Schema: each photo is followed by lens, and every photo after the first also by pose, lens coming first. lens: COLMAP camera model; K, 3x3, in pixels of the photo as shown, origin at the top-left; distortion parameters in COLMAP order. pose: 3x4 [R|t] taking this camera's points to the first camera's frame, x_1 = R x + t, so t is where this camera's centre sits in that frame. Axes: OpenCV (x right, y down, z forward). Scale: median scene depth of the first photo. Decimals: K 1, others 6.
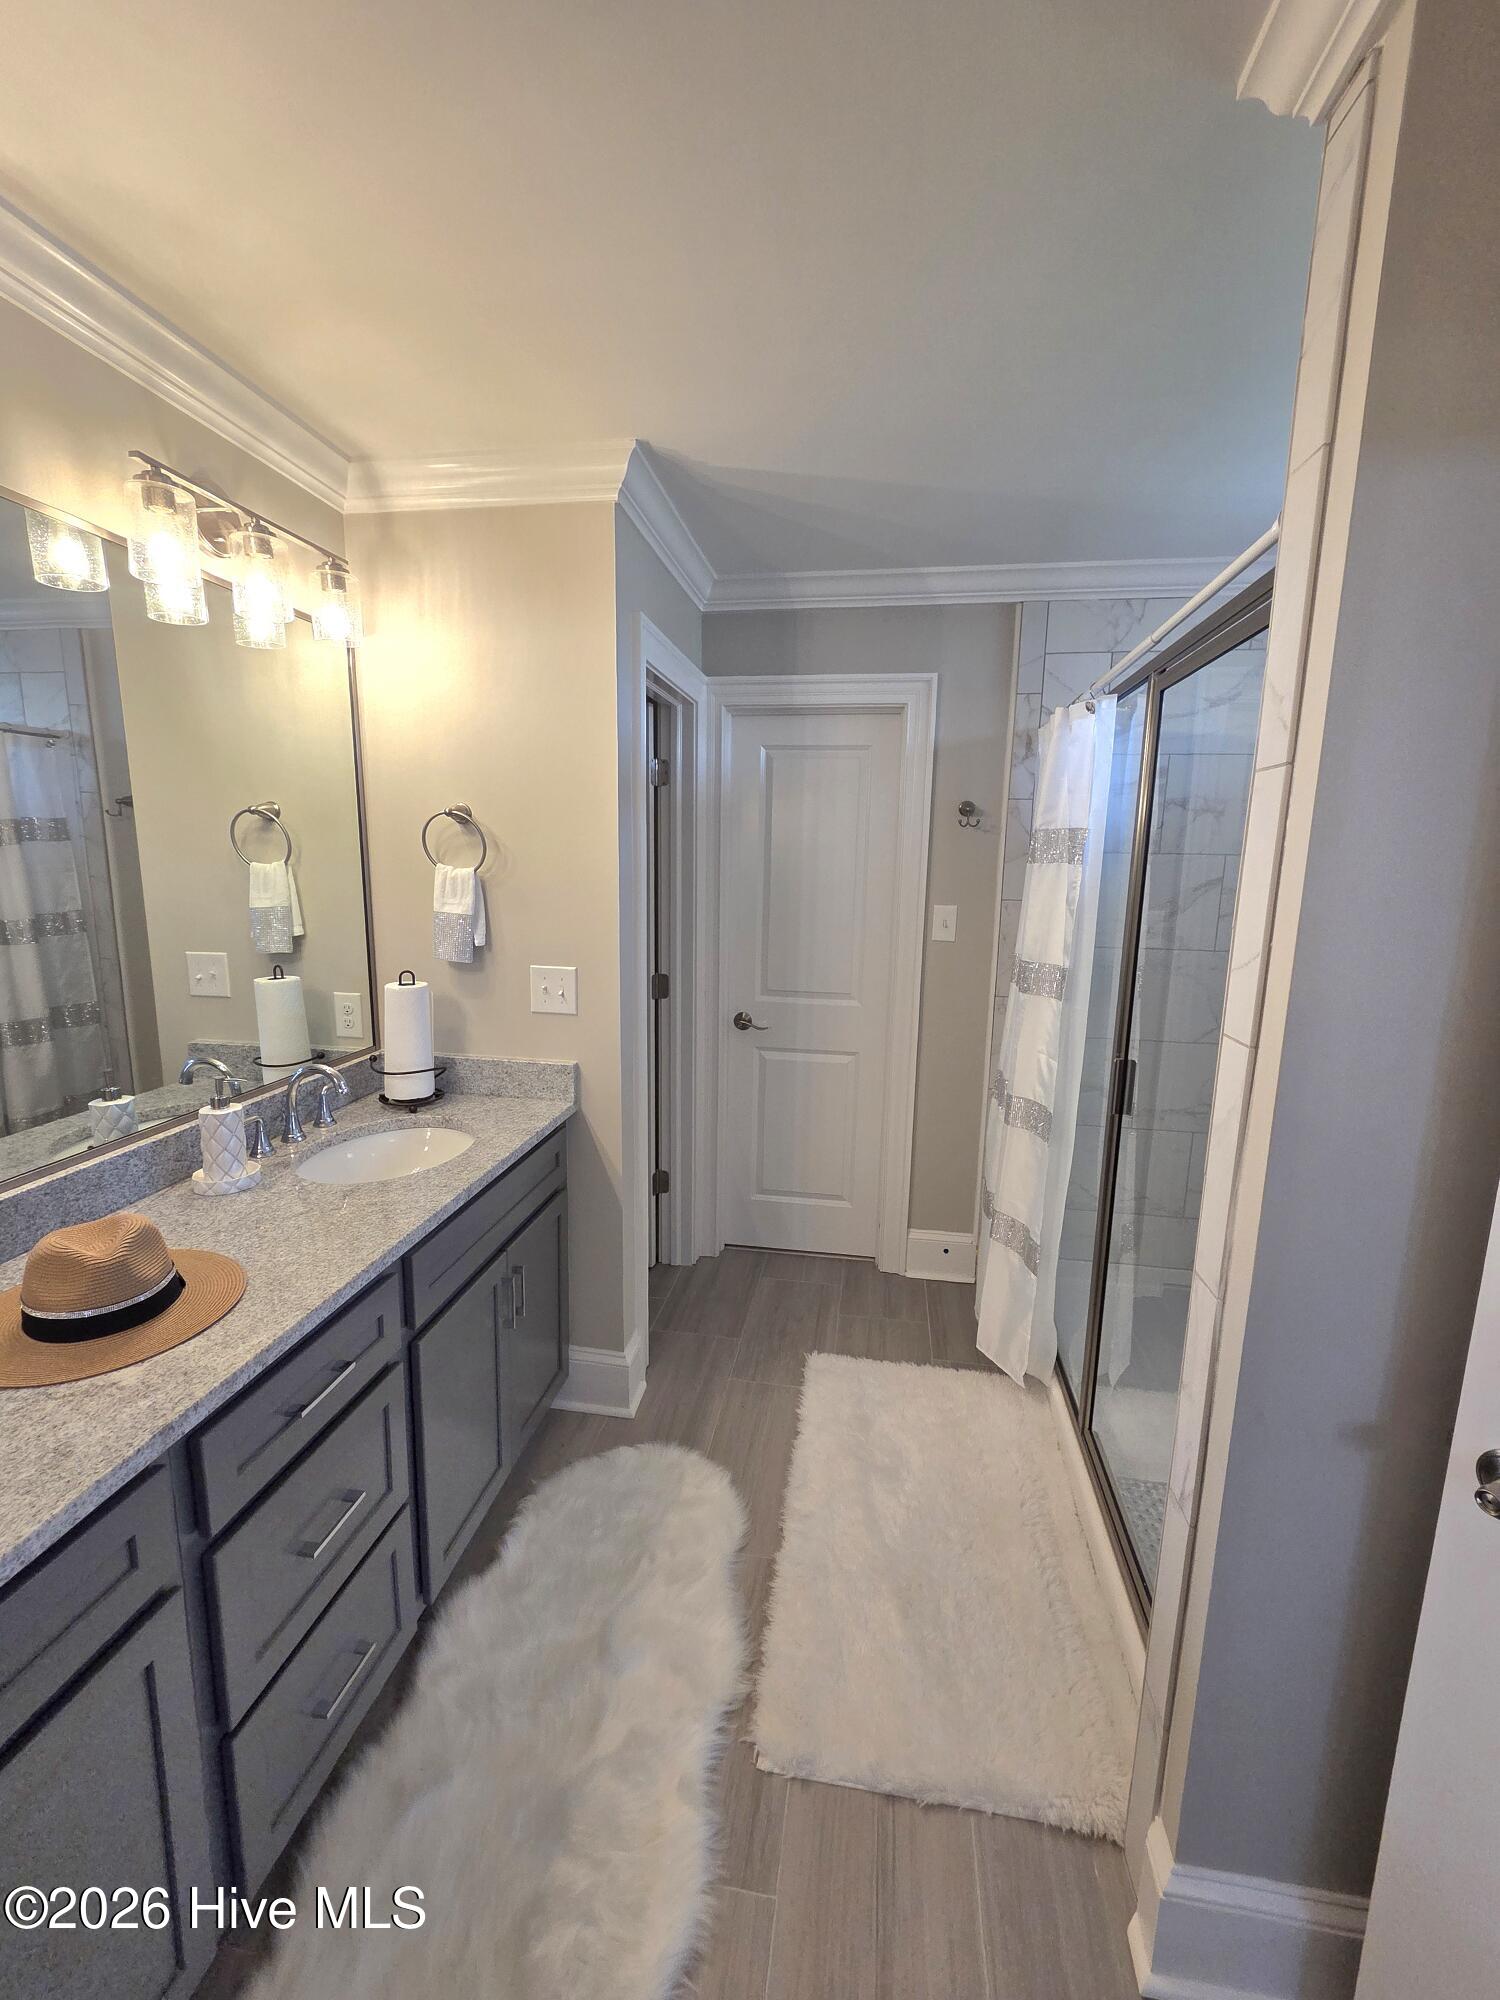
lens RADIAL K [[822.0, 0, 757.2], [0, 822.0, 998.5], [0, 0, 1]] dist [0.000604, 0.000166]
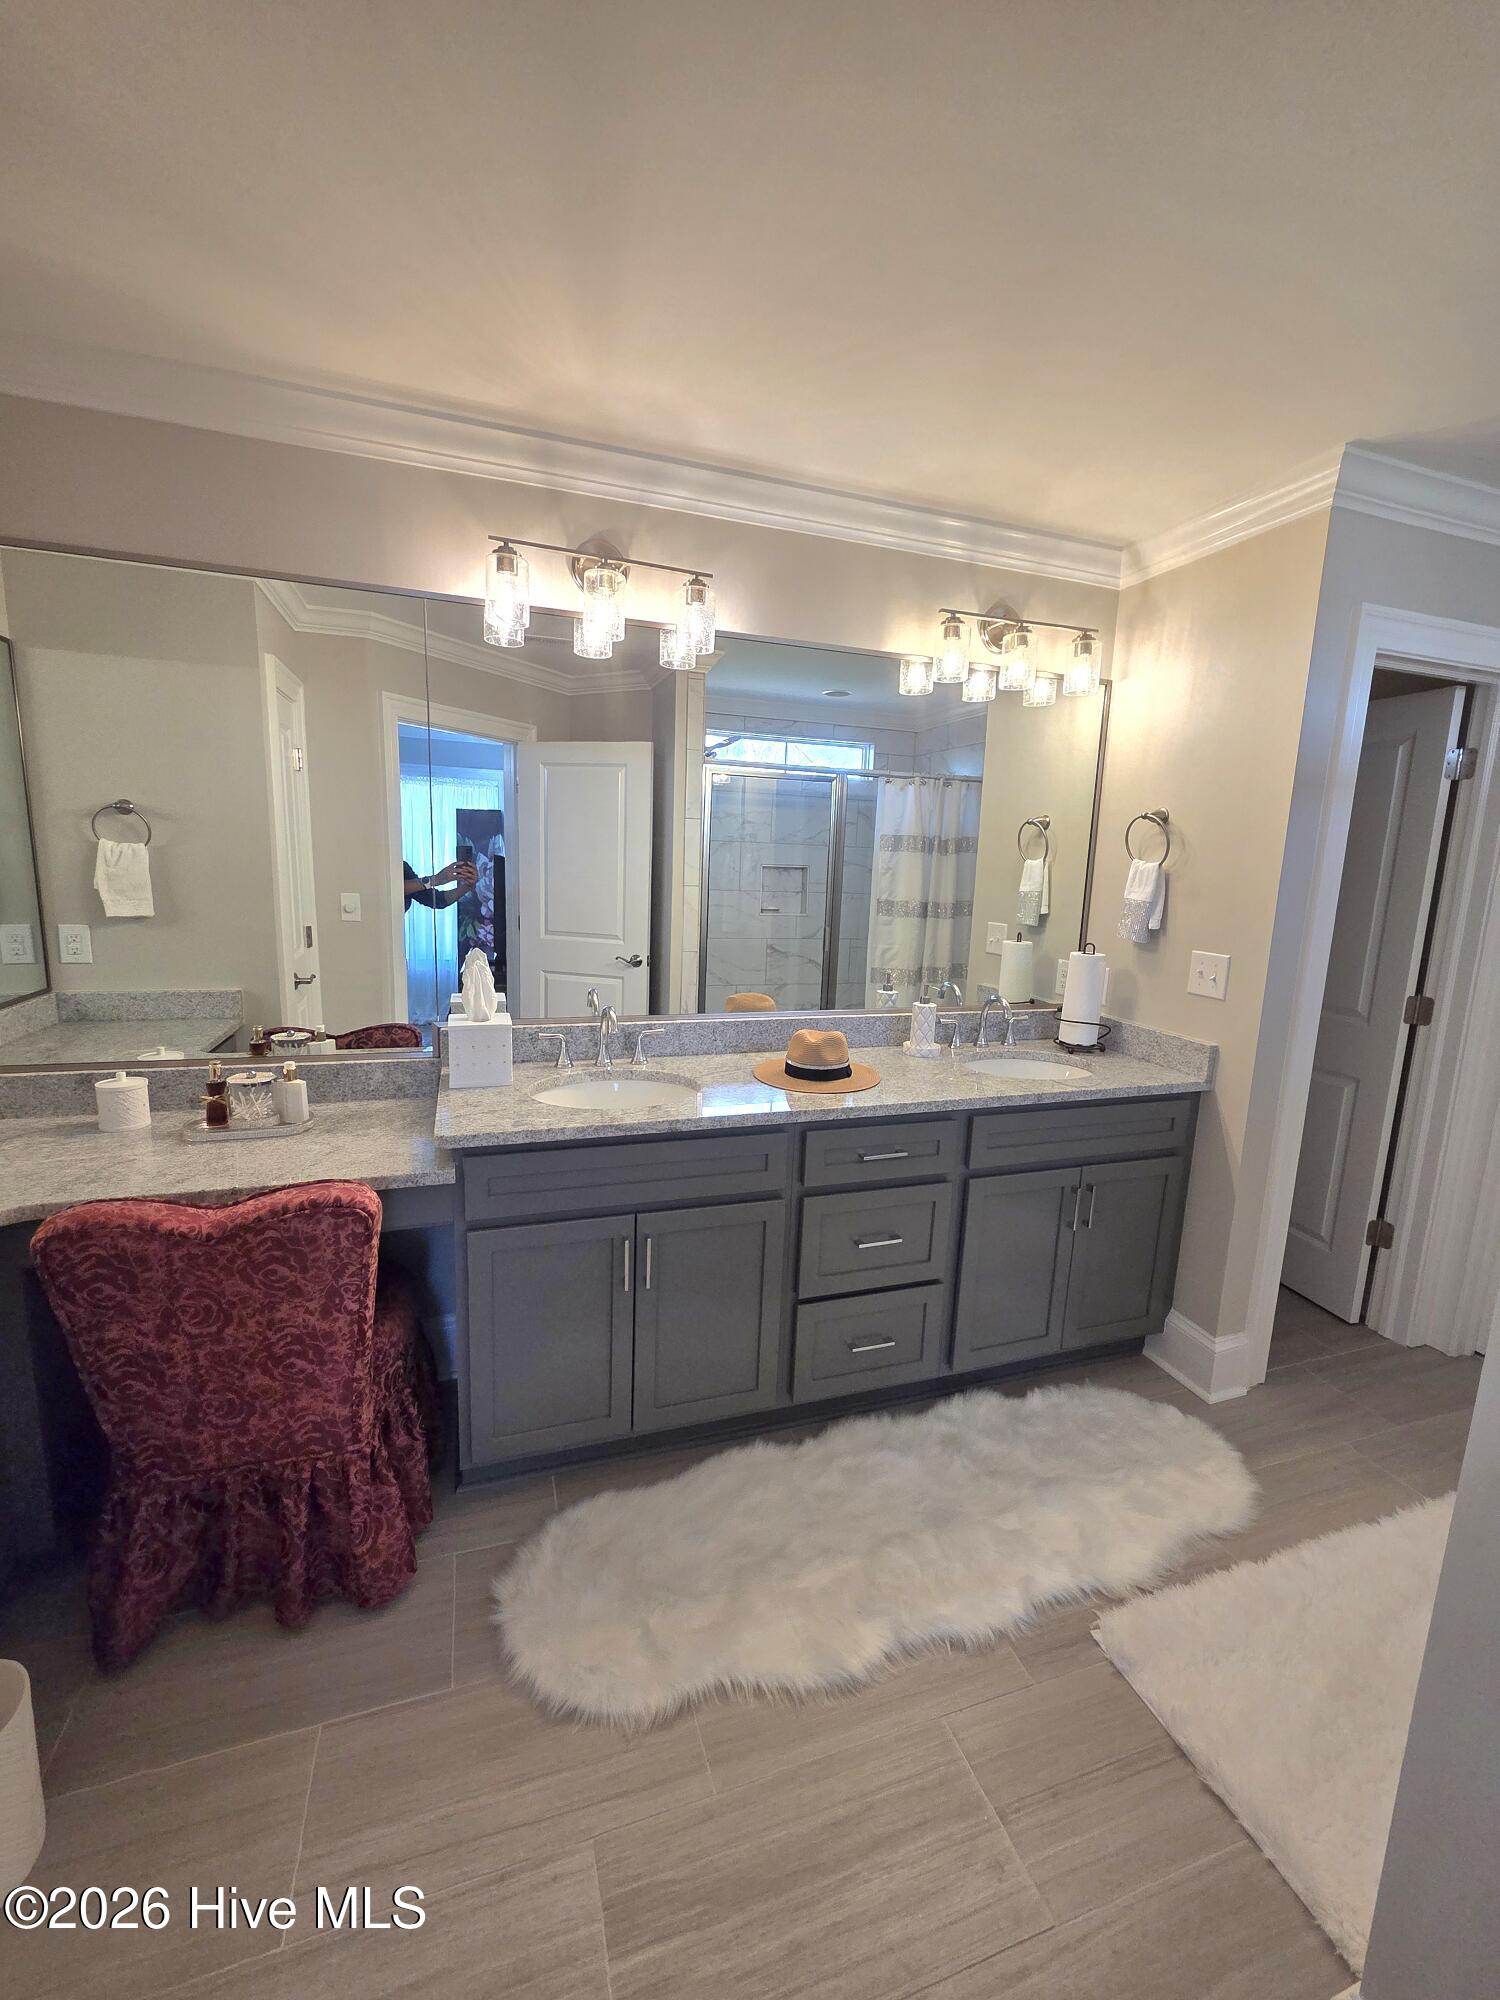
lens RADIAL K [[822.0, 0, 757.2], [0, 822.0, 998.5], [0, 0, 1]] dist [0.000604, 0.000166]
pose [[0.463606, 0.144613, -0.874160, 0.483424], [-0.178510, 0.981605, 0.067716, 0.059622], [0.867873, 0.124653, 0.480893, -0.041563]]
